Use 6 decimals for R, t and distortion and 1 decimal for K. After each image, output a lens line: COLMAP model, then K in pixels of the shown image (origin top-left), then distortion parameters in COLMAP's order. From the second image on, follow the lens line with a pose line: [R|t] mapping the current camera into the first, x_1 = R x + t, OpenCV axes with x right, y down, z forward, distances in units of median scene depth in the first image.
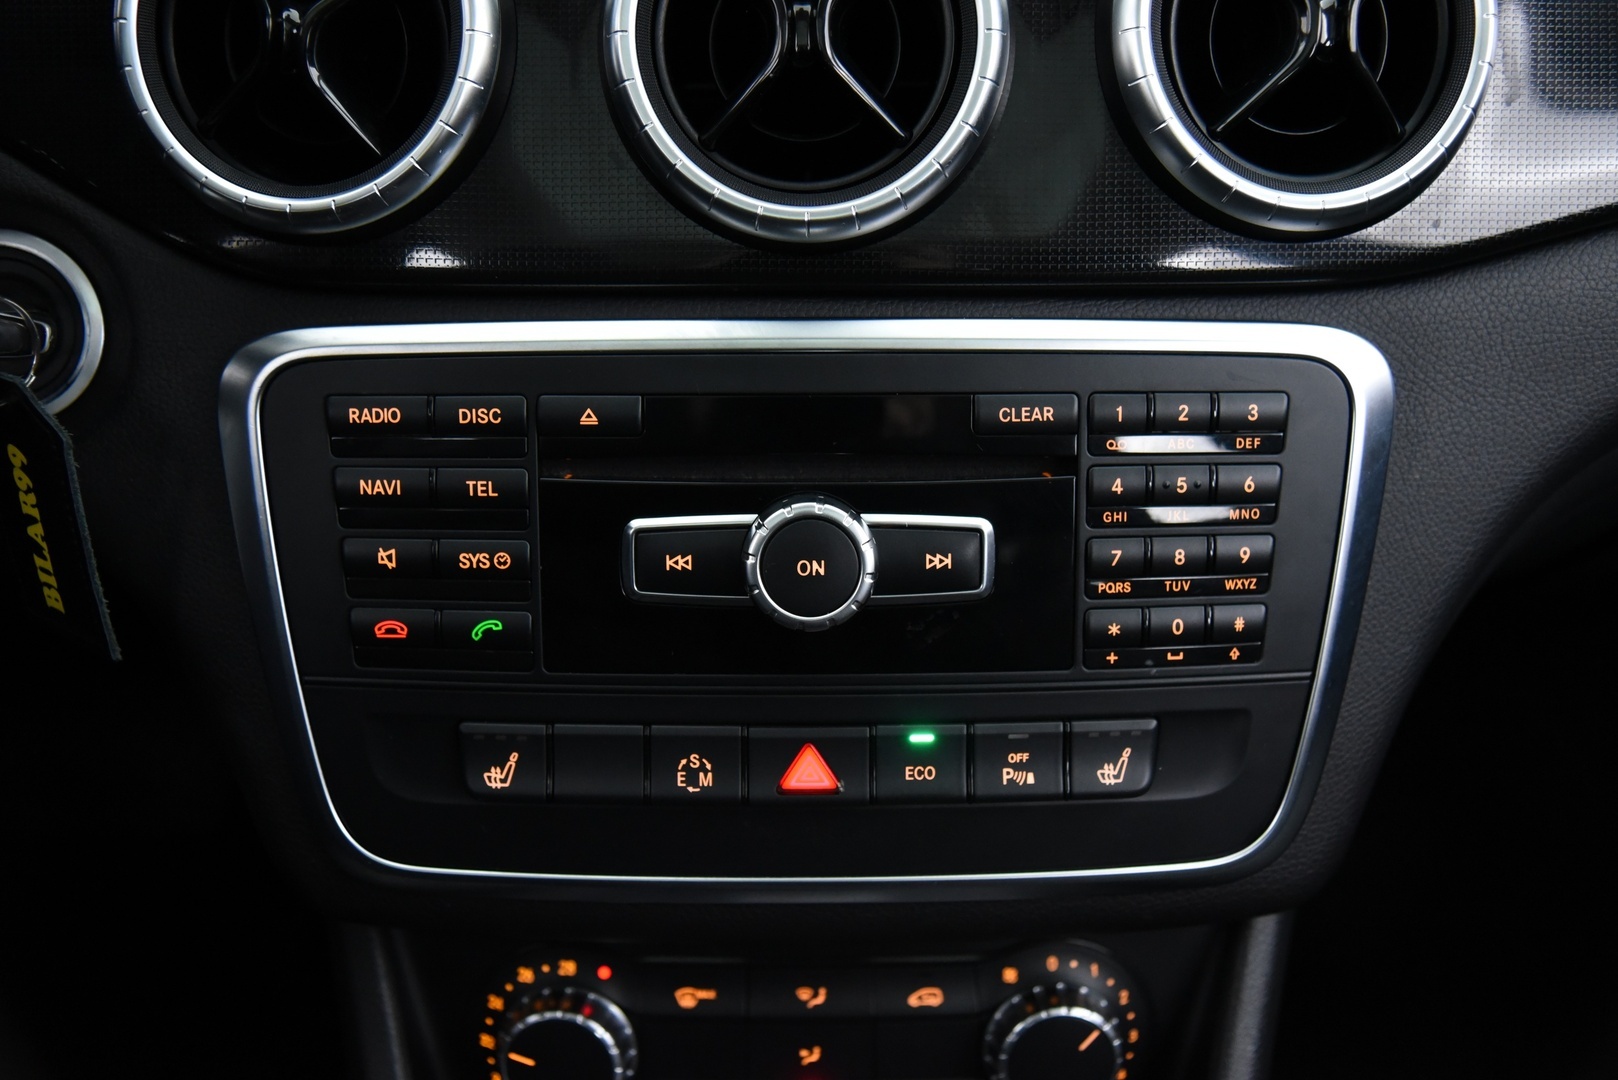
lens RADIAL K [[1781.4, 0, 809.0], [0, 1781.4, 540.0], [0, 0, 1]] dist [0.008085, 0.002646]
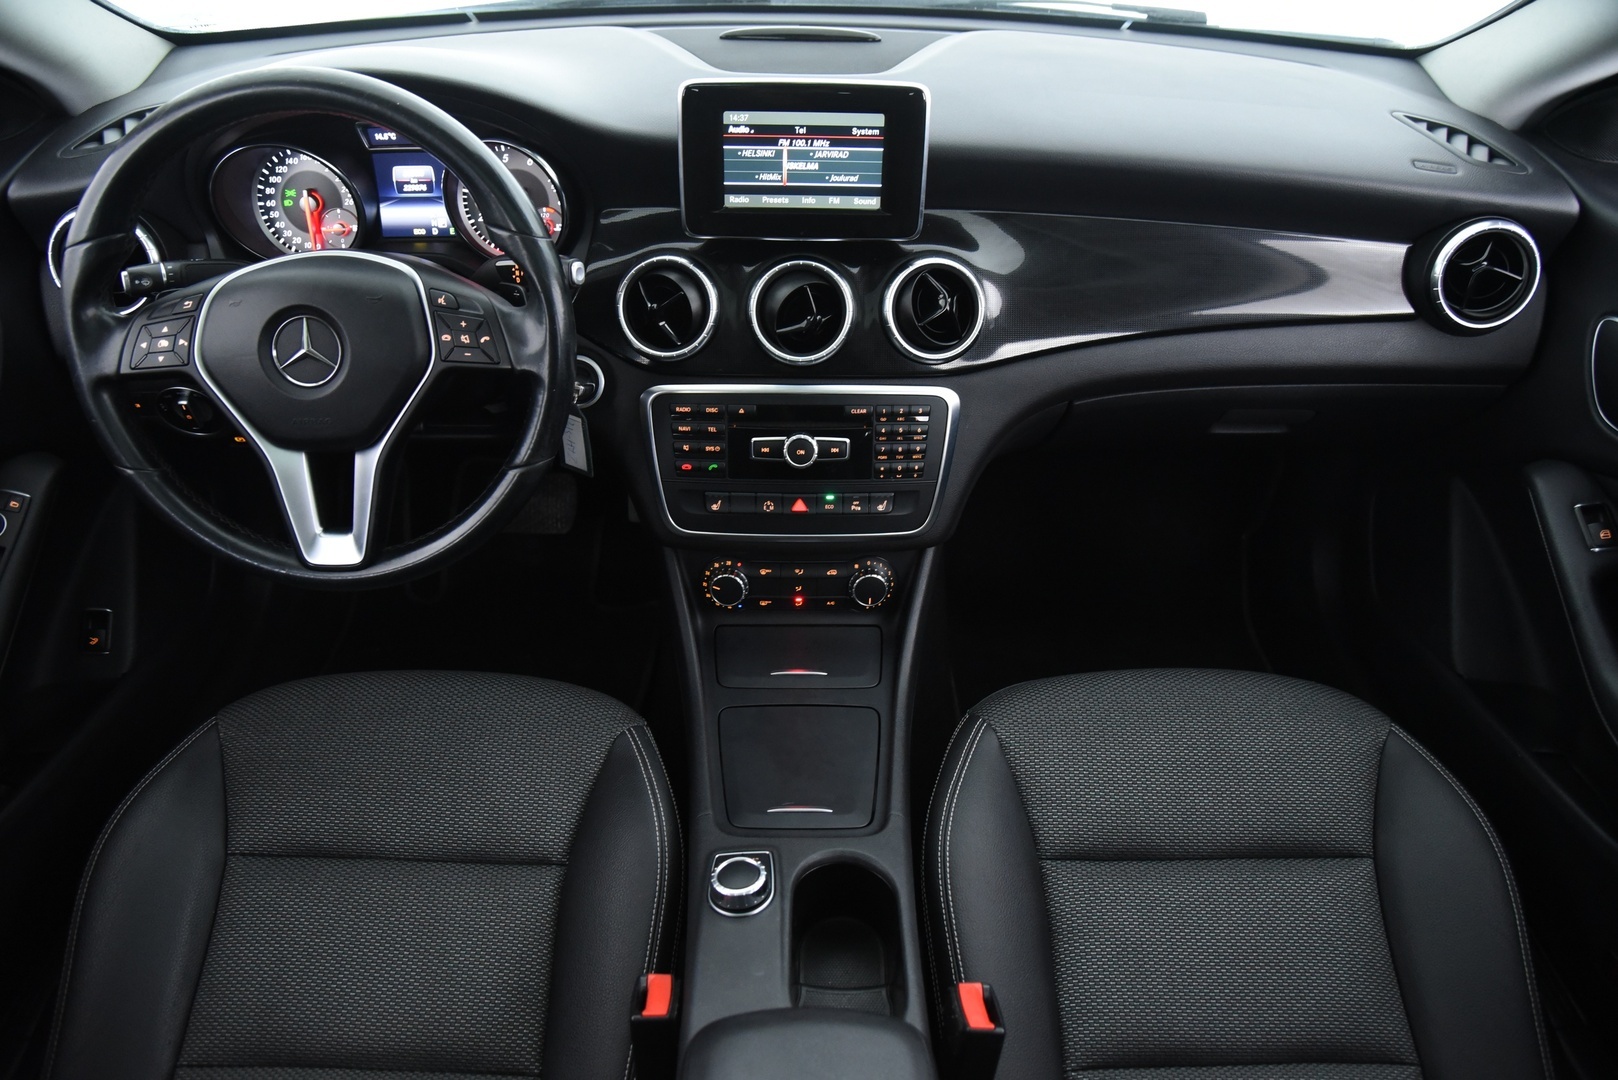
lens RADIAL K [[1119.6, 0, 809.0], [0, 1119.6, 540.0], [0, 0, 1]] dist [-0.121554, 0.057286]
pose [[0.999831, 0.008450, 0.016333, -0.017692], [-0.010681, 0.989848, 0.141729, -0.130558], [-0.014969, -0.141880, 0.989771, -1.315157]]
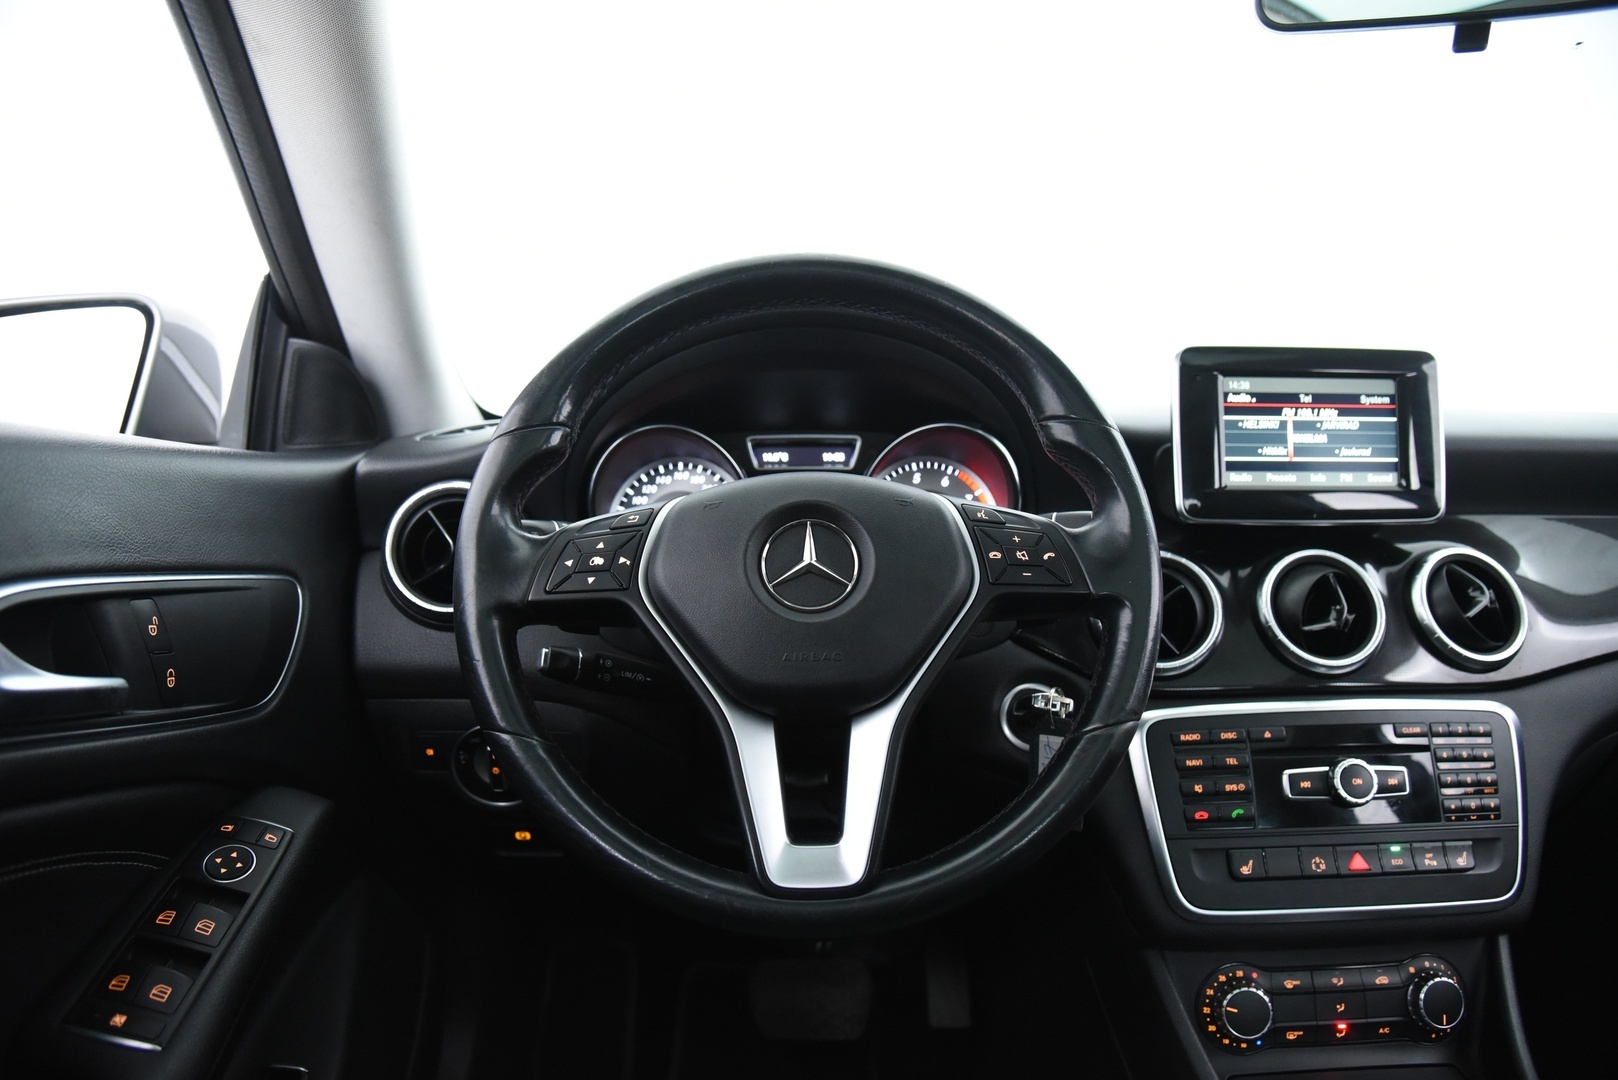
lens RADIAL K [[1119.6, 0, 809.0], [0, 1119.6, 540.0], [0, 0, 1]] dist [-0.121554, 0.057286]
pose [[0.999934, -0.006594, 0.009458, -0.848264], [0.010014, 0.903286, -0.428922, 0.382939], [-0.005715, 0.428988, 0.903292, -0.693195]]
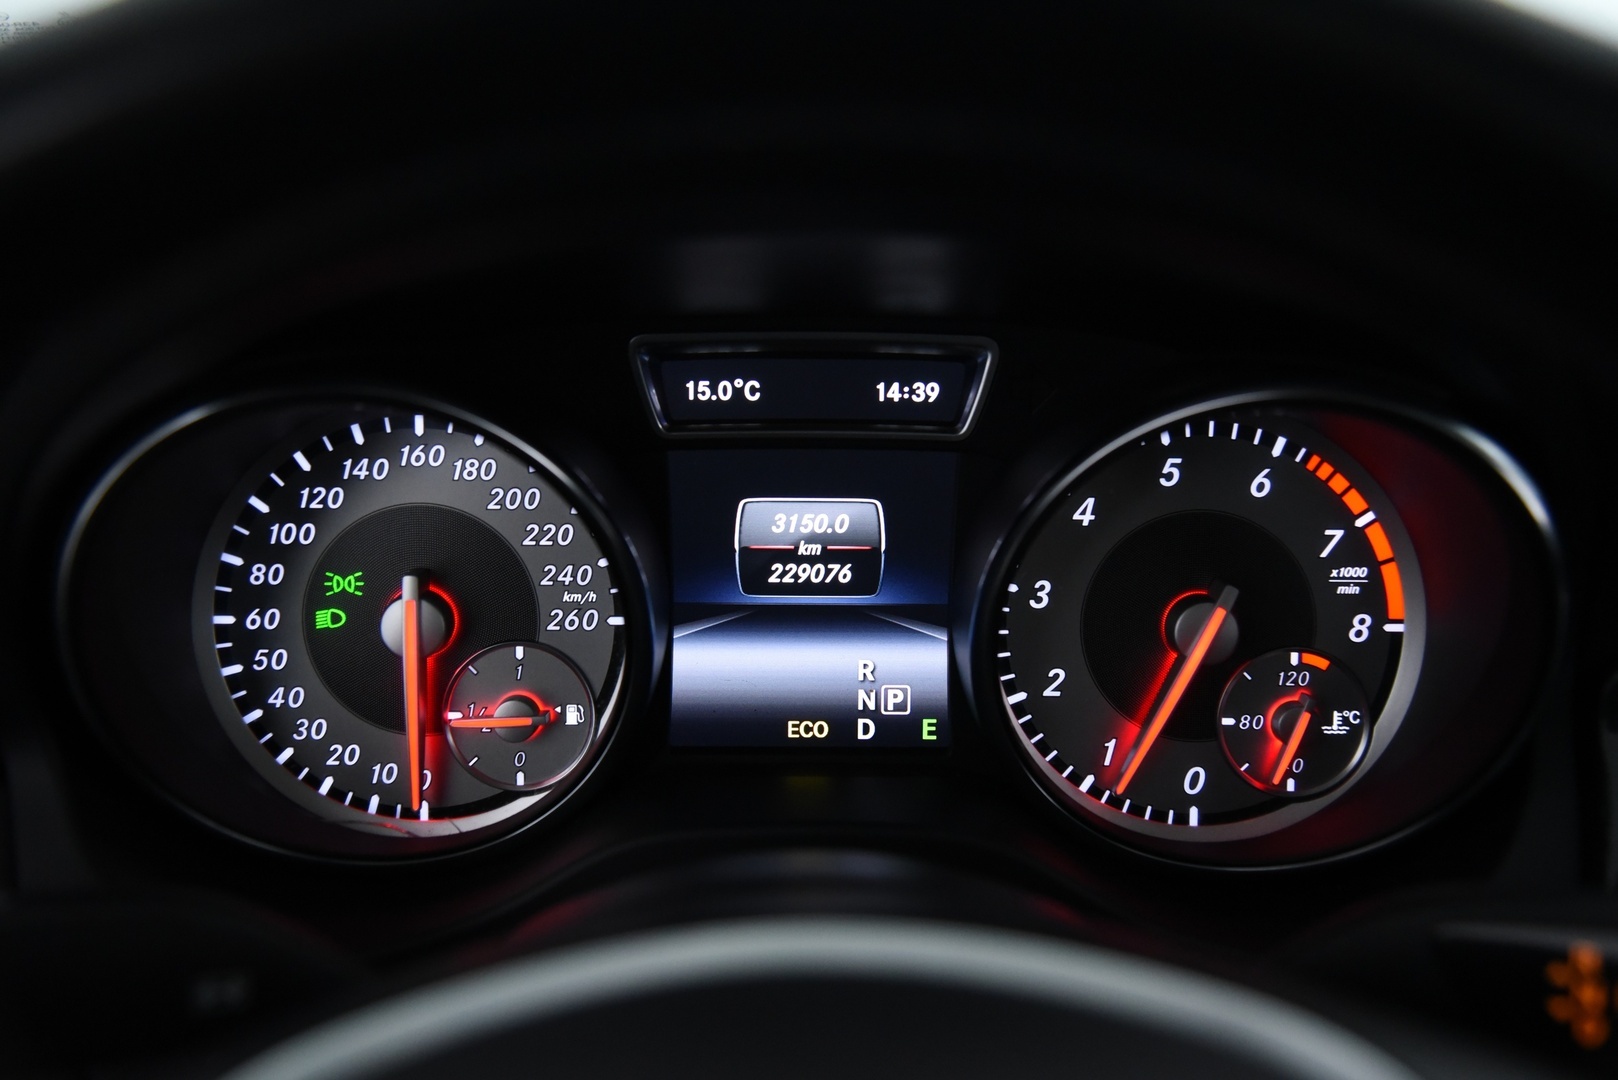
lens RADIAL K [[1781.4, 0, 809.0], [0, 1781.4, 540.0], [0, 0, 1]] dist [0.008085, 0.002646]
pose [[0.999934, 0.006832, -0.009240, -0.829058], [-0.008309, 0.985312, -0.170559, -0.381150], [0.007939, 0.170624, 0.985304, 0.102471]]
